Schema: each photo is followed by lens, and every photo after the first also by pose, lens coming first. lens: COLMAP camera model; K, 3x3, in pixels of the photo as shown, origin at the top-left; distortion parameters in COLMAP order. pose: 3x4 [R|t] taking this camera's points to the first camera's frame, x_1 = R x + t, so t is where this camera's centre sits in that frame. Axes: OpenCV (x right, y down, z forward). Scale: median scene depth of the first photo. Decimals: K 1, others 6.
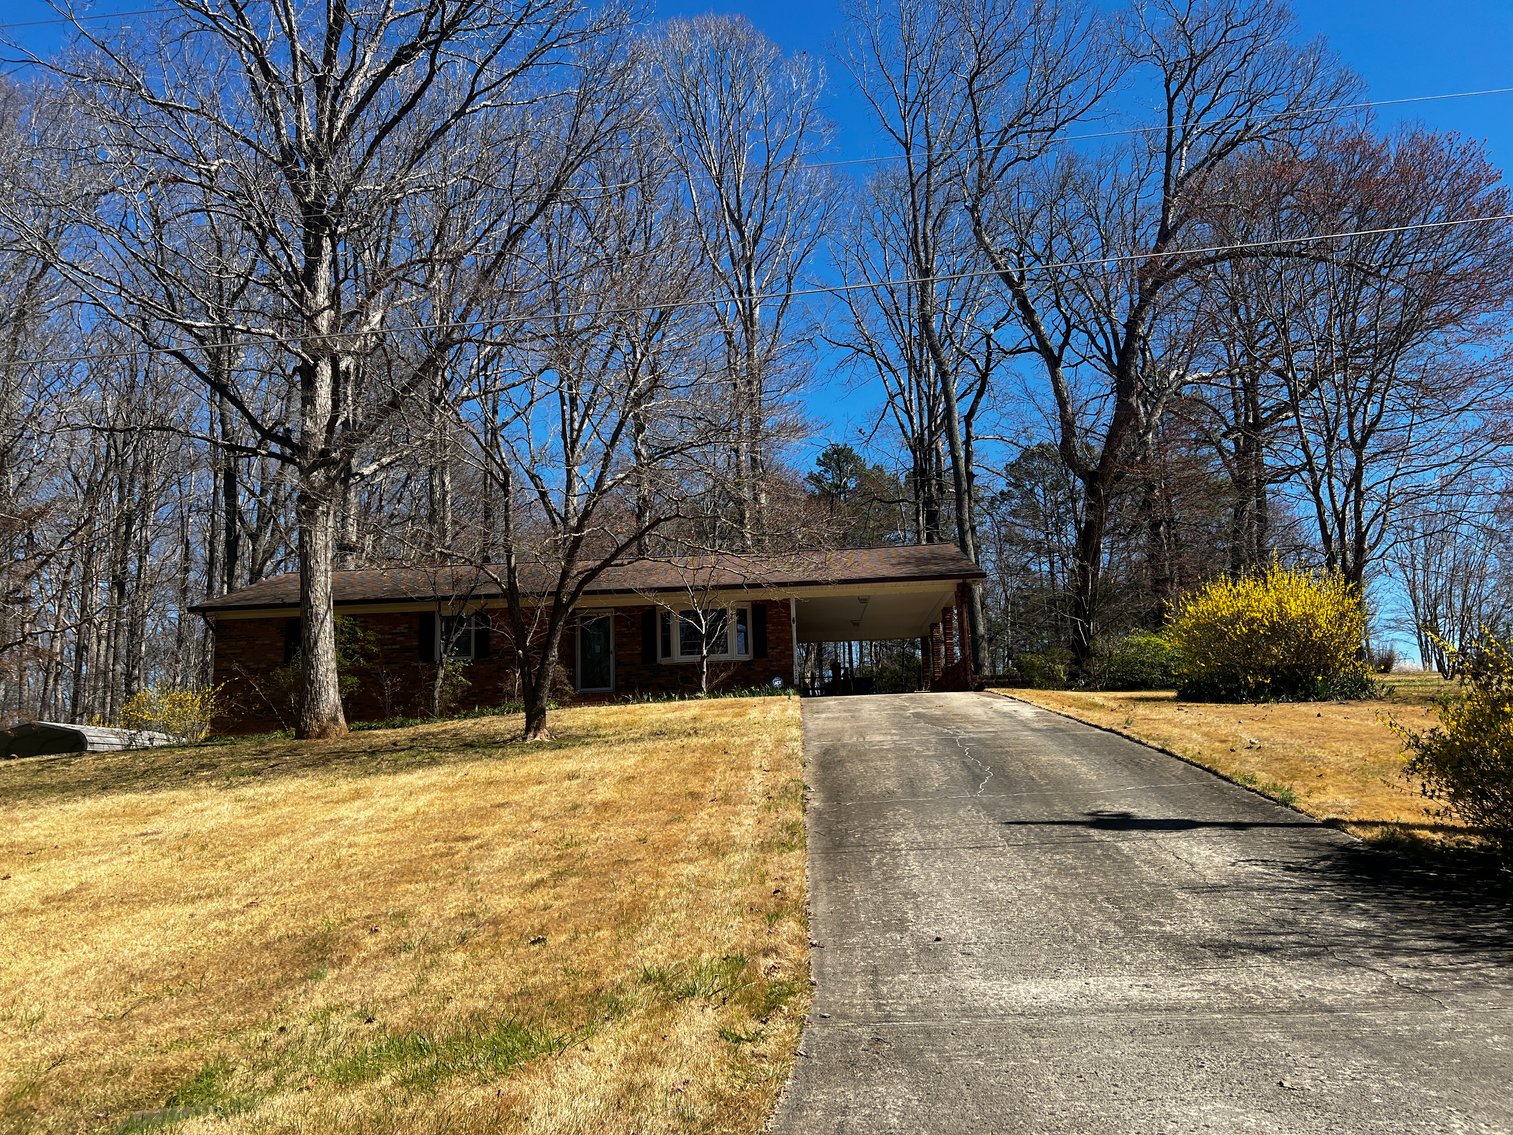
lens RADIAL K [[1129.2, 0, 749.5], [0, 1129.2, 580.0], [0, 0, 1]] dist [0.050980, -0.049718]
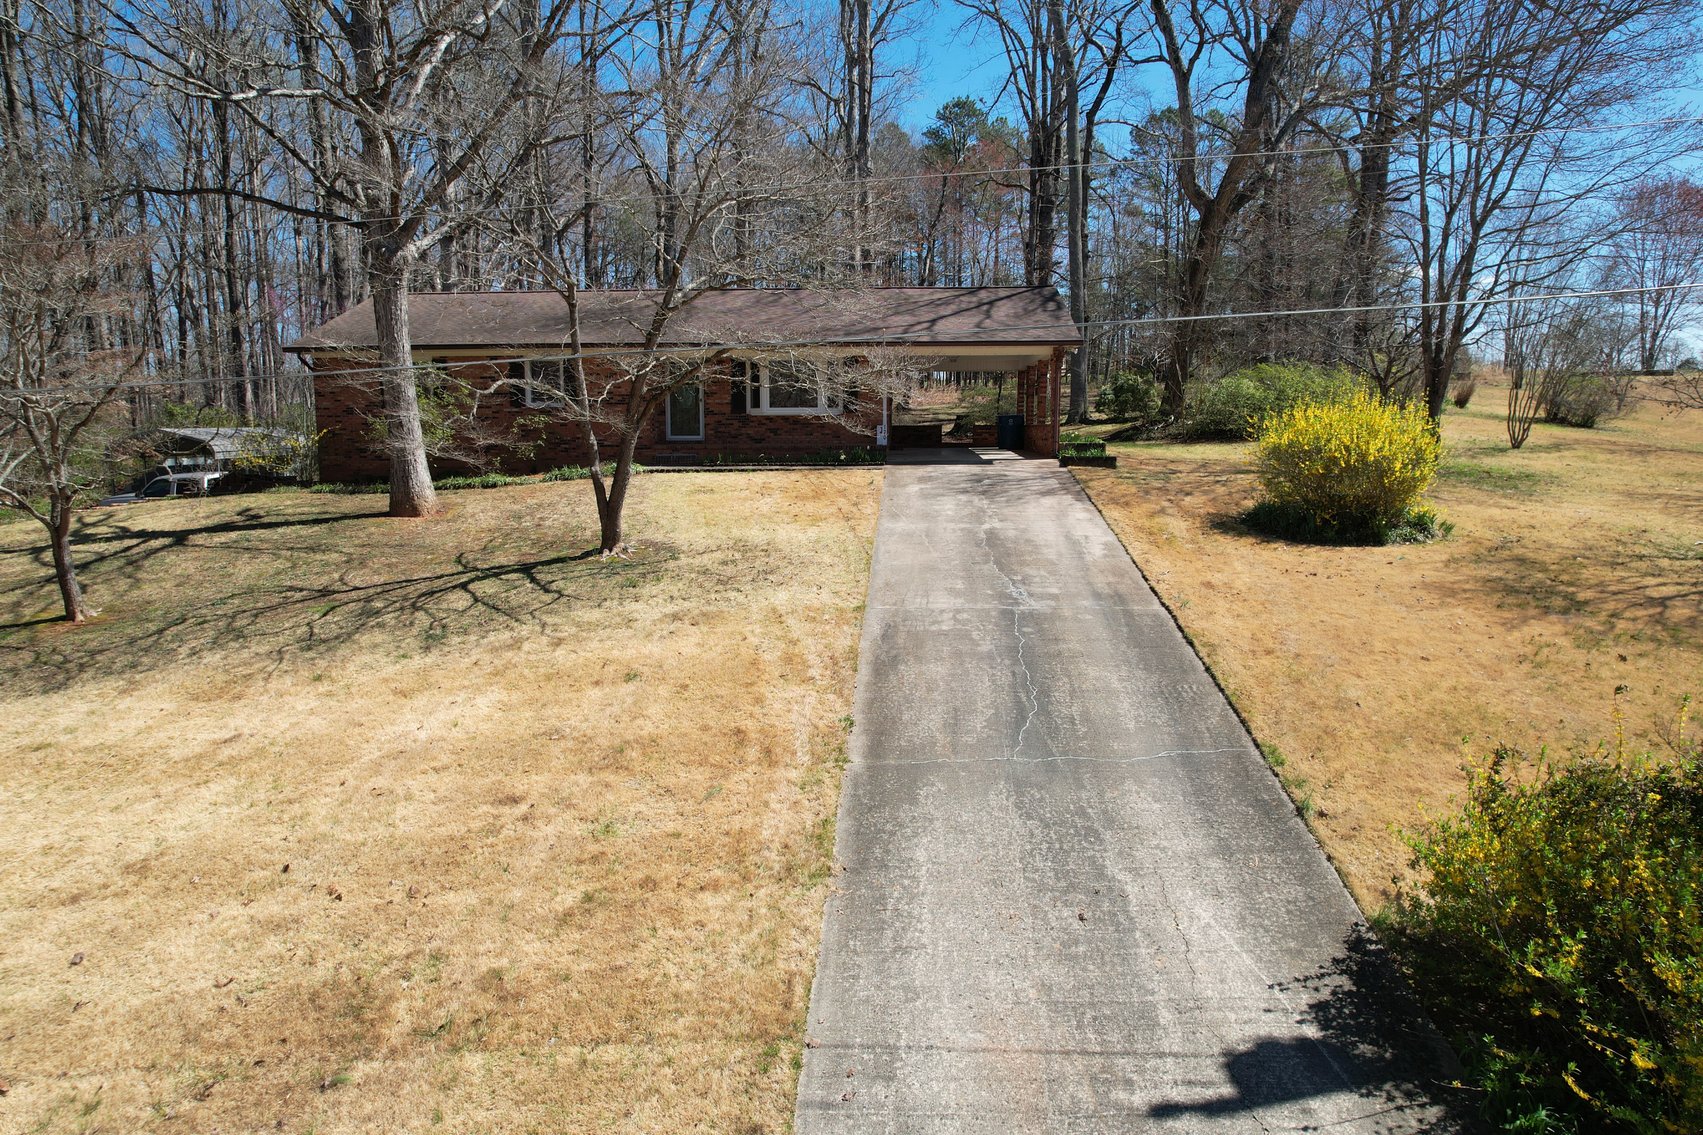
lens RADIAL K [[1086.6, 0, 854.9], [0, 1086.6, 557.6], [0, 0, 1]] dist [-0.036396, 0.000588]
pose [[0.999397, 0.034620, -0.002711, 0.022417], [-0.032082, 0.950357, 0.309504, -0.115952], [0.013291, -0.309231, 0.950894, 0.051702]]
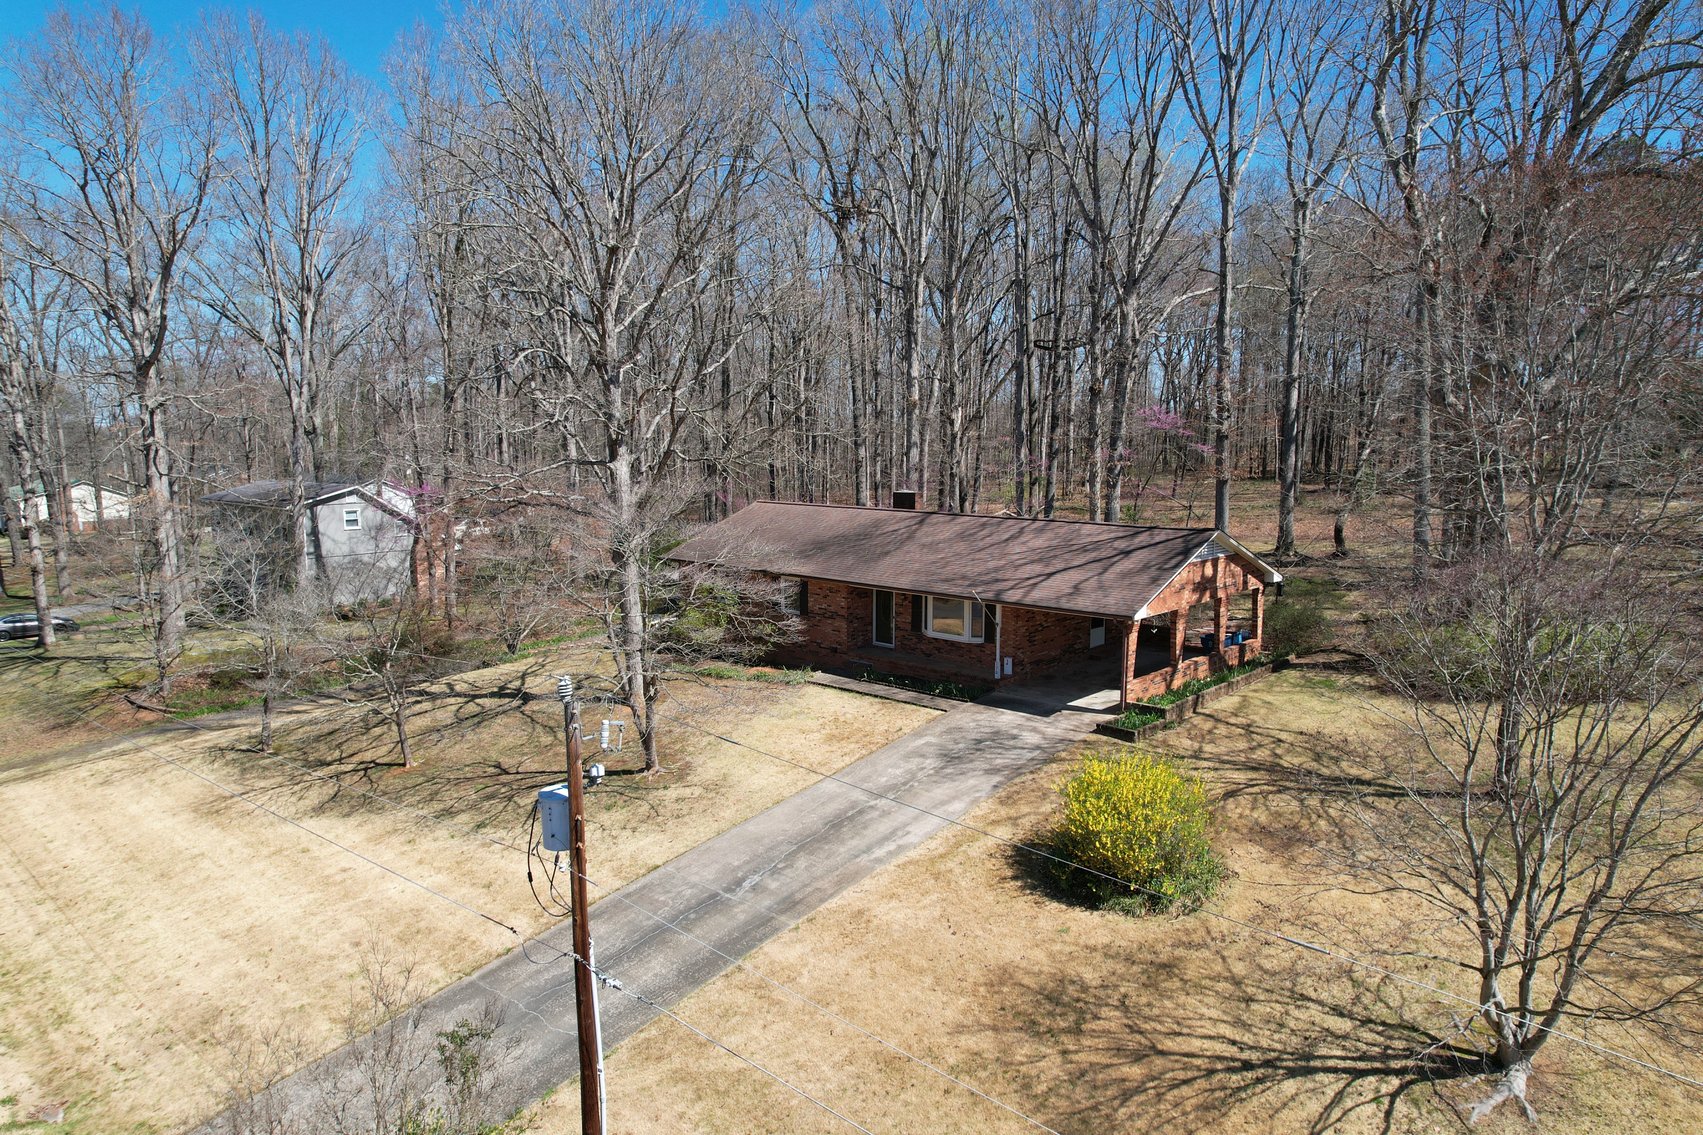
lens RADIAL K [[1086.6, 0, 854.9], [0, 1086.6, 557.6], [0, 0, 1]] dist [-0.036396, 0.000588]
pose [[0.762213, 0.107351, -0.638363, 0.671018], [0.098573, 0.955404, 0.278365, -0.375993], [0.639777, -0.275099, 0.717639, 0.132319]]
